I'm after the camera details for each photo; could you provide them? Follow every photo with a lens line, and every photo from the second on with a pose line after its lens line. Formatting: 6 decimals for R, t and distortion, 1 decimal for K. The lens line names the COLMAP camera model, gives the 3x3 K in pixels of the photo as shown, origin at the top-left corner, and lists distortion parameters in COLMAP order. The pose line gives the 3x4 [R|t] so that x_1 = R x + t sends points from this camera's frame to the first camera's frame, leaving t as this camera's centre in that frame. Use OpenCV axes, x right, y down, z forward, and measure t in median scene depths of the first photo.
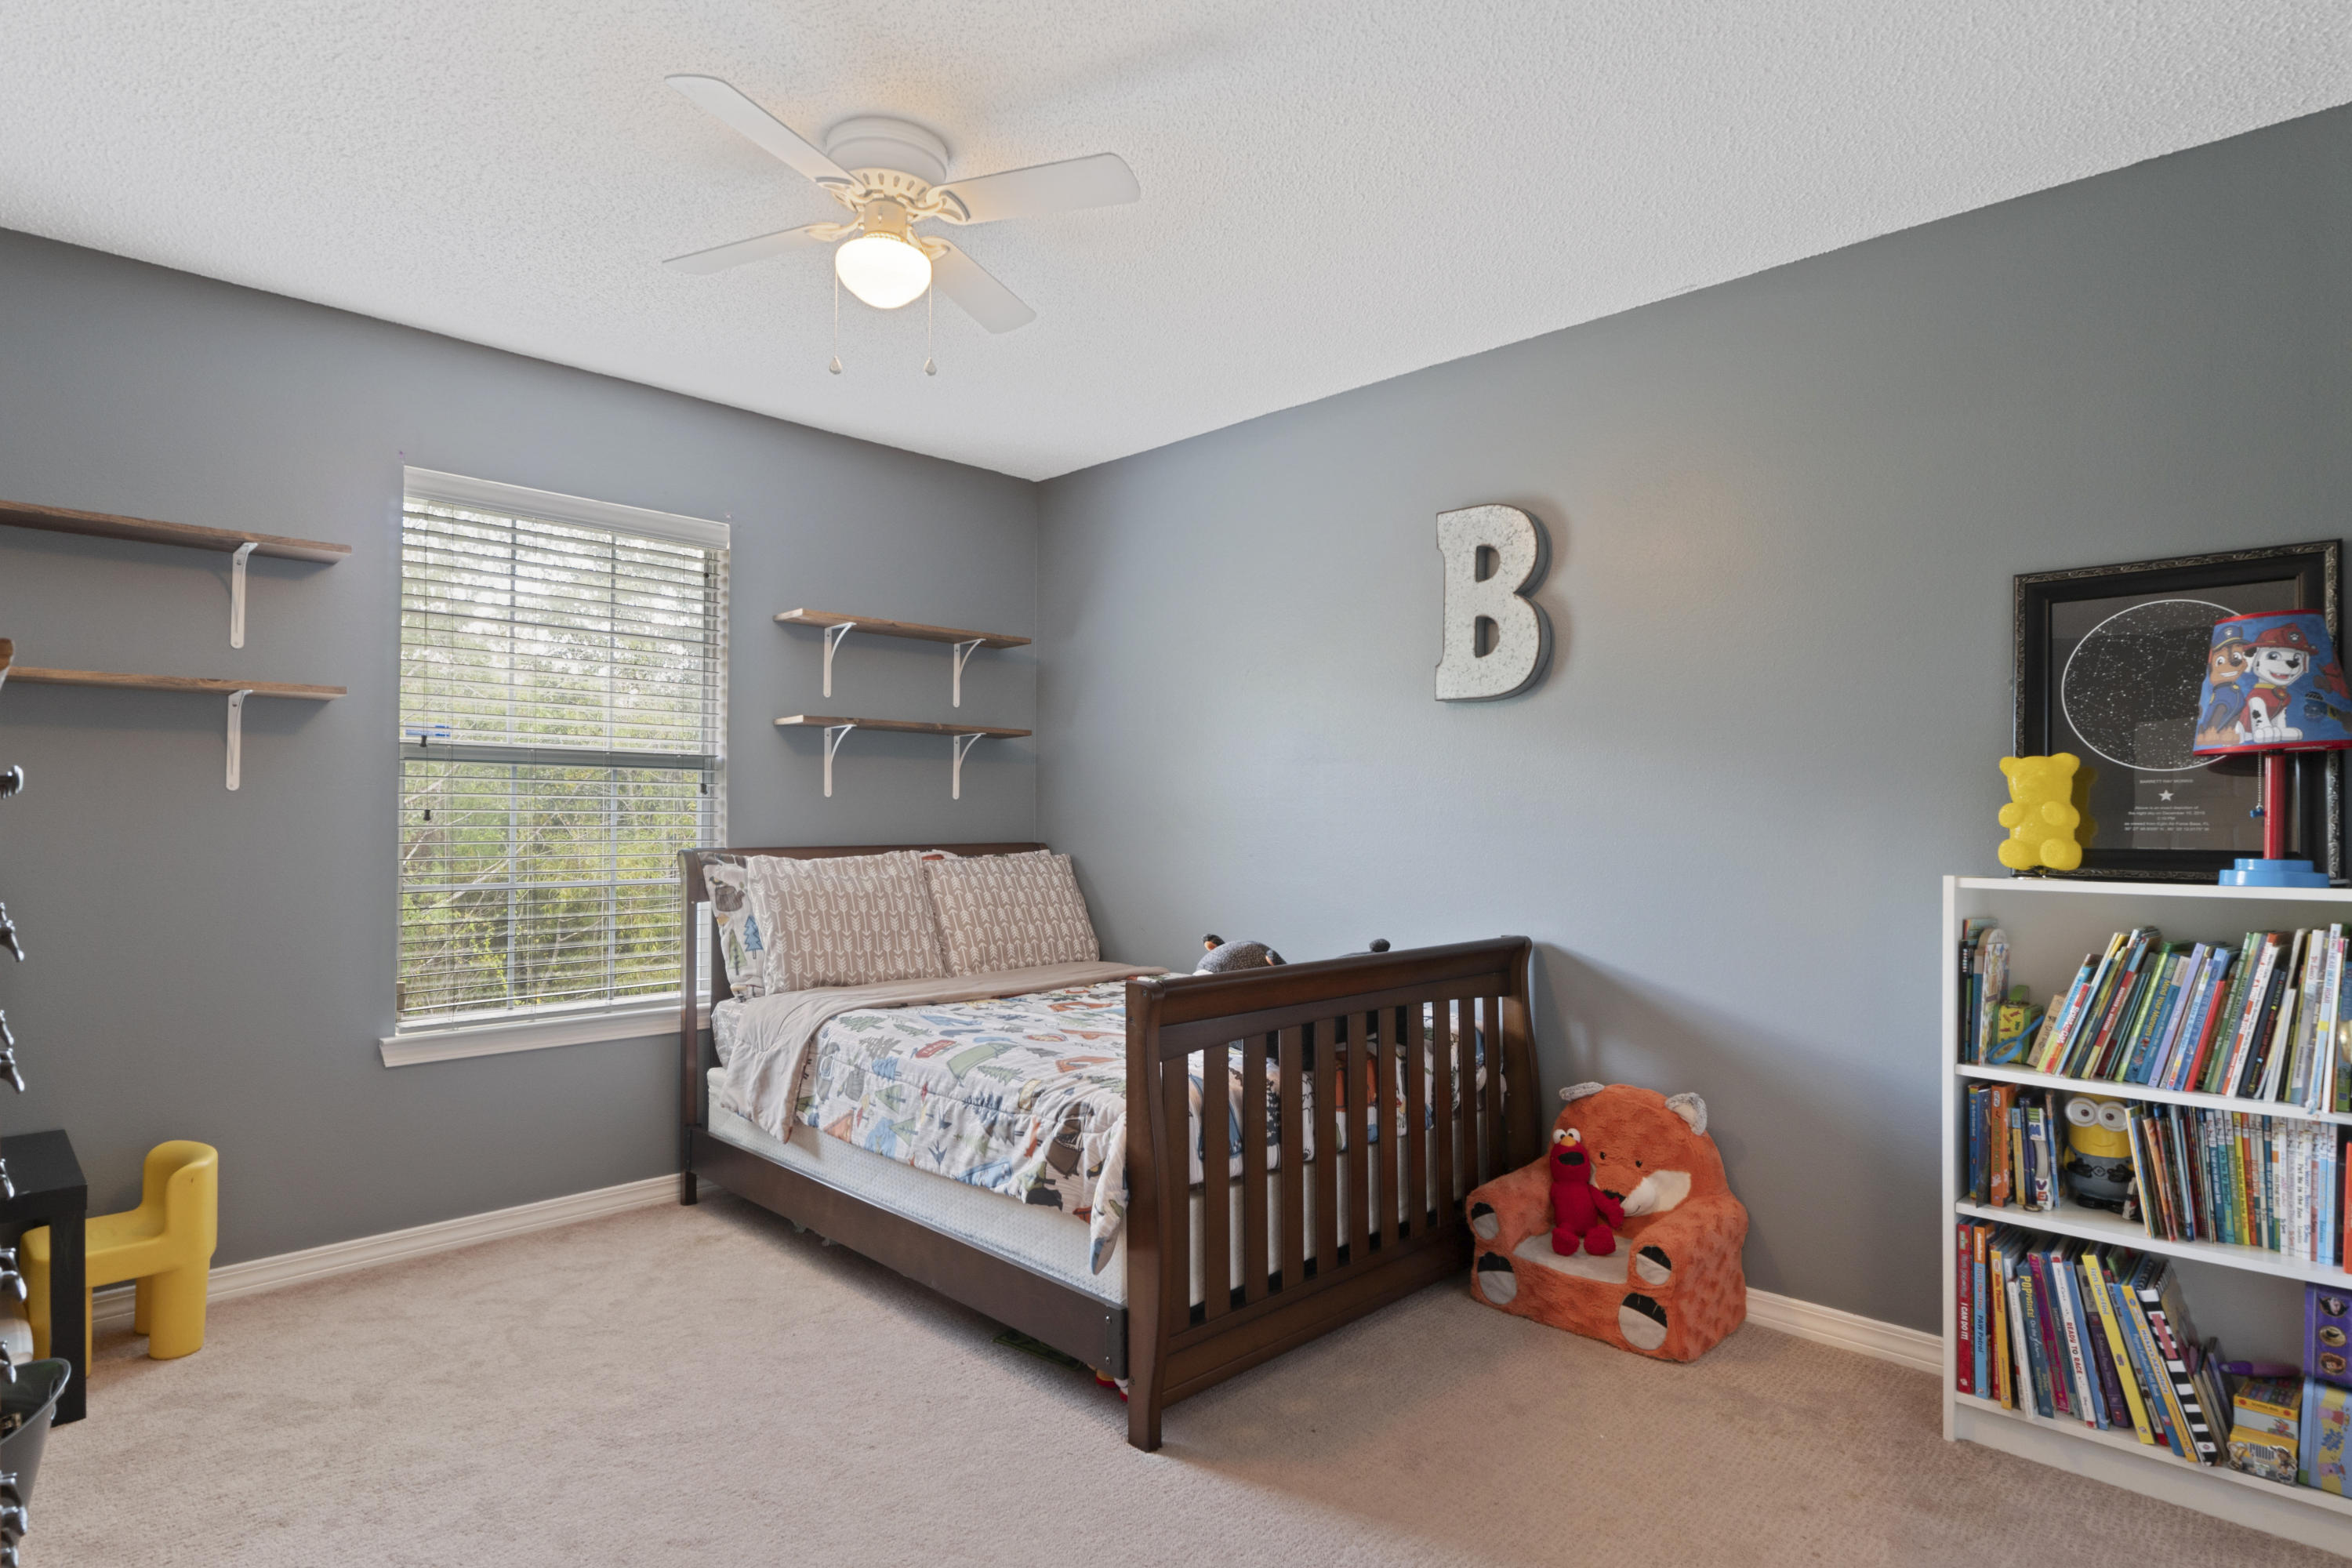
lens RADIAL K [[1239.5, 0, 1166.3], [0, 1239.5, 797.4], [0, 0, 1]] dist [-0.003170, -0.000134]
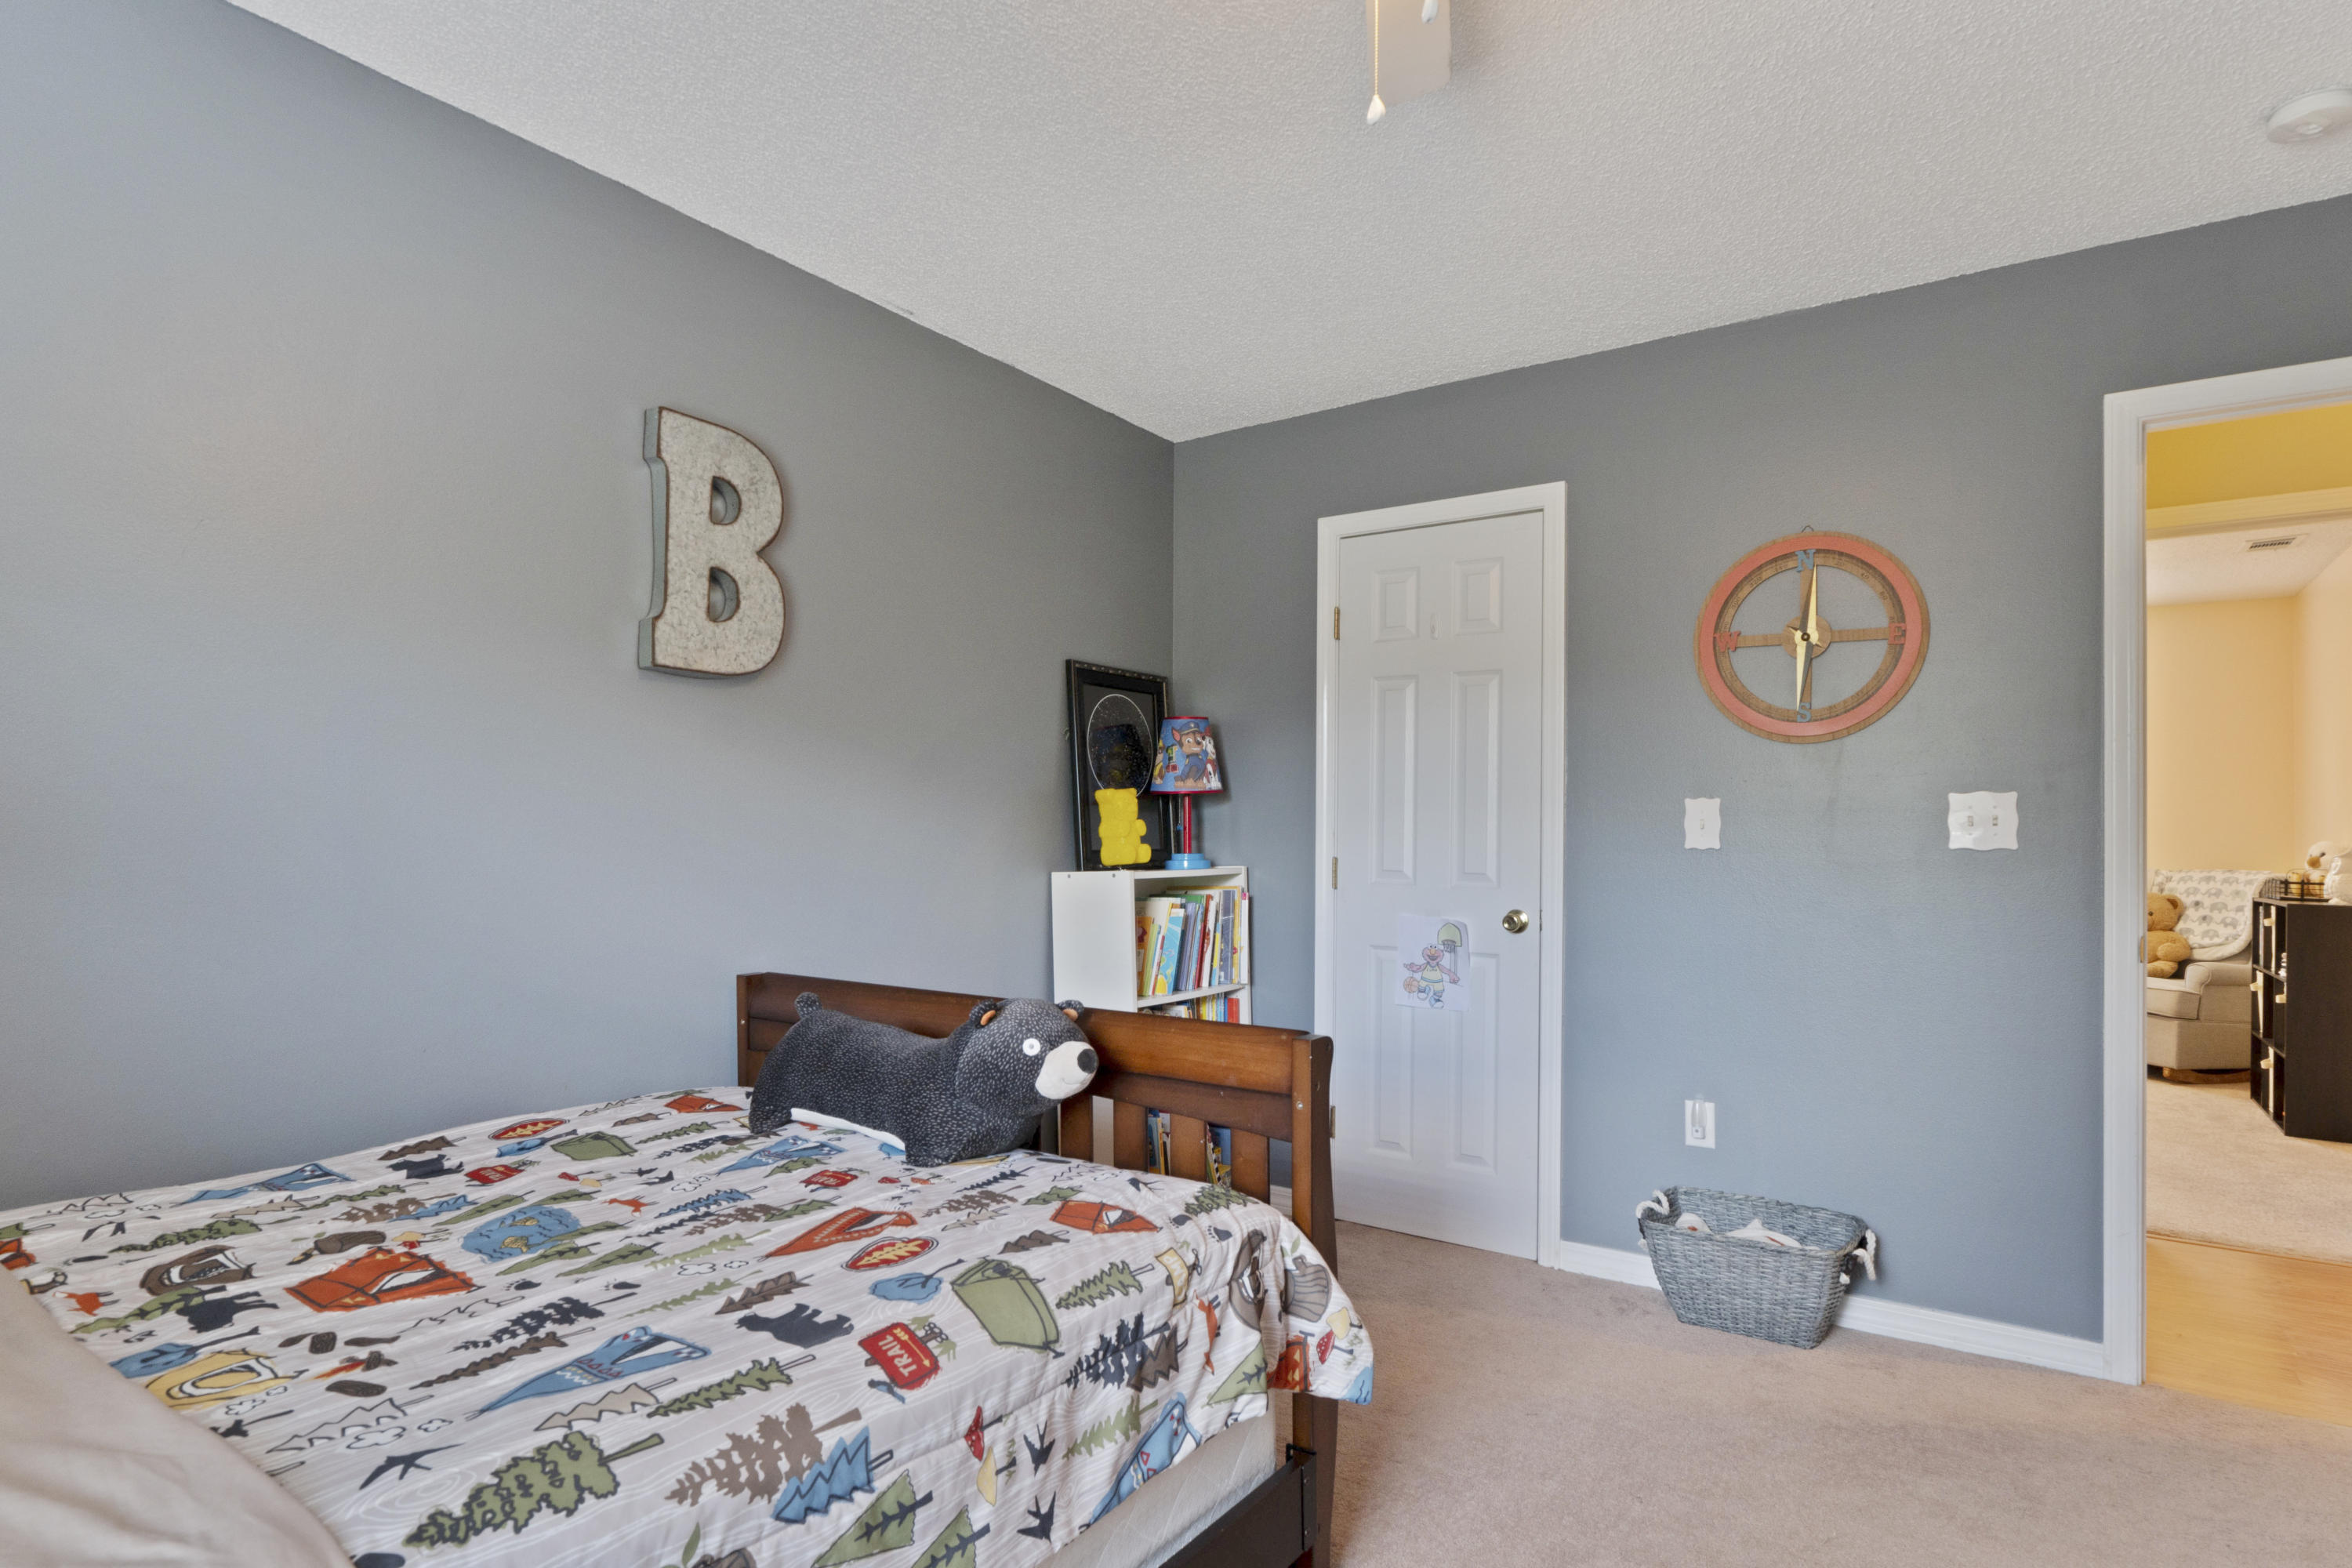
lens RADIAL K [[1239.5, 0, 1166.3], [0, 1239.5, 797.4], [0, 0, 1]] dist [-0.003170, -0.000134]
pose [[-0.178147, 0.017241, 0.983853, -0.642100], [-0.028216, 0.999346, -0.022622, 0.008152], [-0.983599, -0.031791, -0.177544, 0.982544]]
